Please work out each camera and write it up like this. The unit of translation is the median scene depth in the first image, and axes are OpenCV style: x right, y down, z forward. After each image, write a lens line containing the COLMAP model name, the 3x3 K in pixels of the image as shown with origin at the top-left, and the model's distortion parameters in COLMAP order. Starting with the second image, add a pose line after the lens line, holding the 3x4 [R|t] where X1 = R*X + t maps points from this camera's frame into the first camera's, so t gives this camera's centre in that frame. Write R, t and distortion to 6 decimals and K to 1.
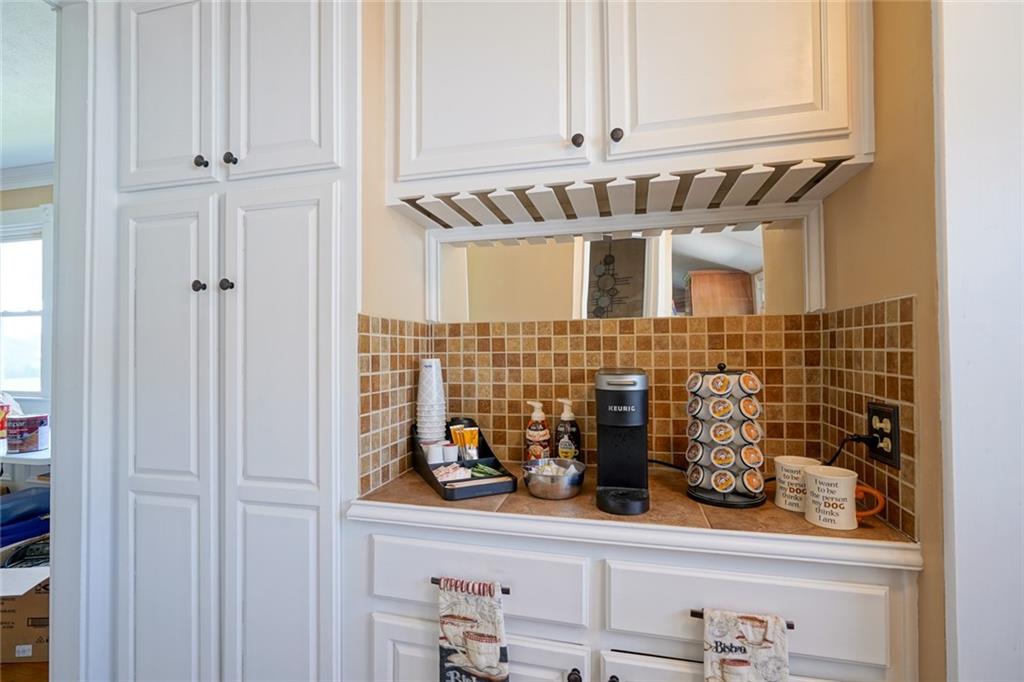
lens RADIAL K [[464.0, 0, 507.1], [0, 464.0, 343.7], [0, 0, 1]] dist [-0.015977, 0.006464]
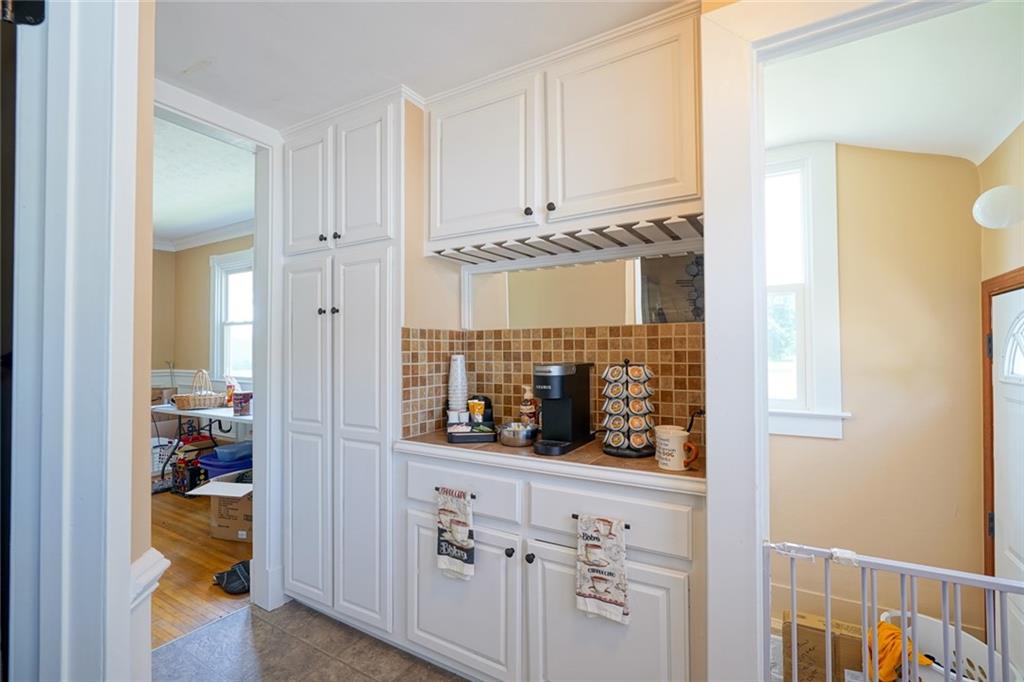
lens RADIAL K [[464.0, 0, 507.1], [0, 464.0, 343.7], [0, 0, 1]] dist [-0.015977, 0.006464]
pose [[0.957268, -0.000822, -0.289200, 0.483656], [0.001540, 0.999996, 0.002257, -0.008253], [0.289198, -0.002606, 0.957266, -0.440185]]
